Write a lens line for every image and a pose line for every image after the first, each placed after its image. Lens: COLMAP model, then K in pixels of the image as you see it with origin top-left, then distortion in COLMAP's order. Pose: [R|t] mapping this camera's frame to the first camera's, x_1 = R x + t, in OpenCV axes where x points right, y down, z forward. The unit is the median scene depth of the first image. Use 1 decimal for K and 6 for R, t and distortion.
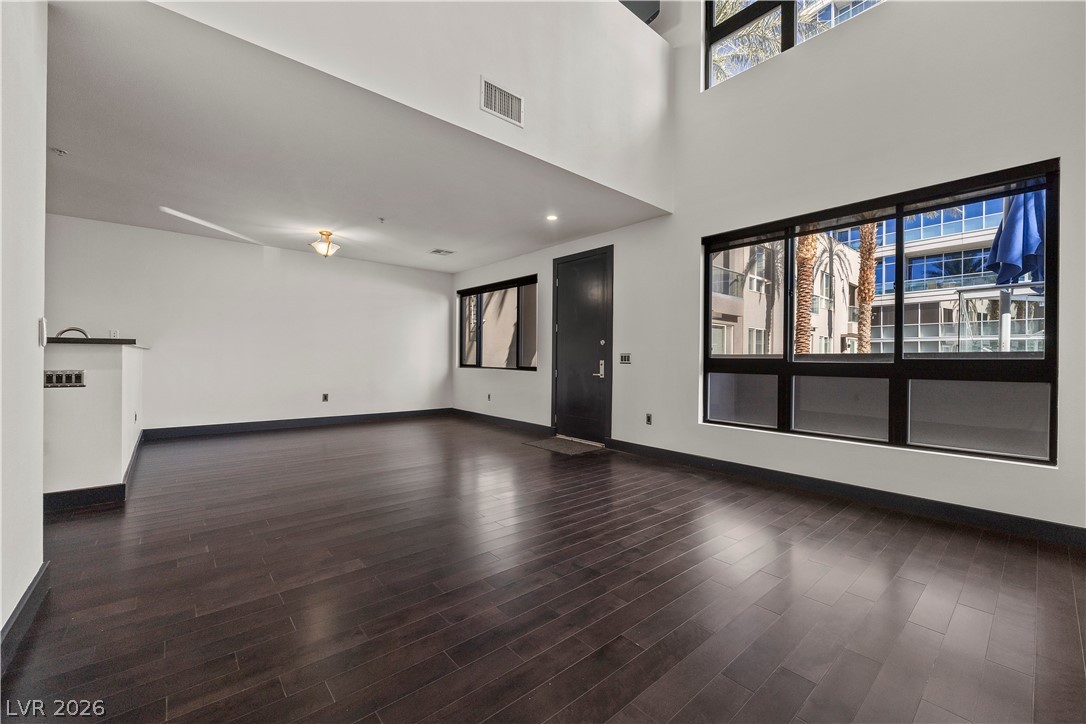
lens RADIAL K [[430.1, 0, 545.0], [0, 430.1, 356.7], [0, 0, 1]] dist [-0.002182, 0.000362]
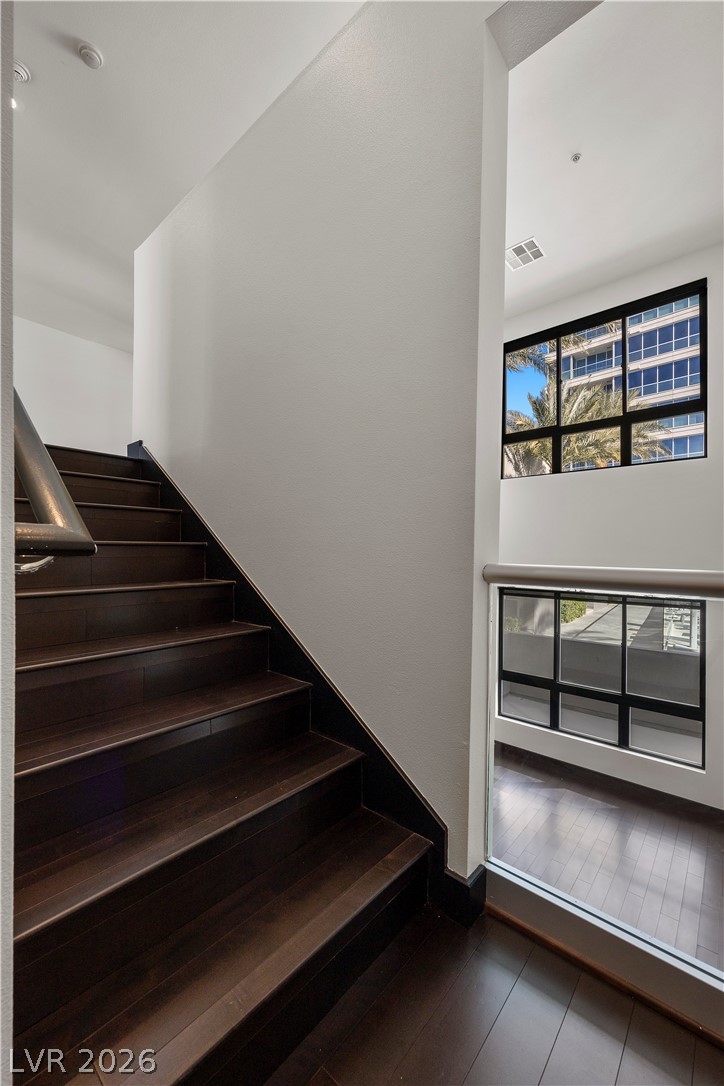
lens RADIAL K [[430.1, 0, 363.5], [0, 430.1, 548.1], [0, 0, 1]] dist [-0.002182, 0.000362]
pose [[0.991115, -0.002095, 0.132988, -0.218436], [0.002072, 0.999998, 0.000306, -0.342466], [-0.132988, -0.000028, 0.991118, -0.286675]]
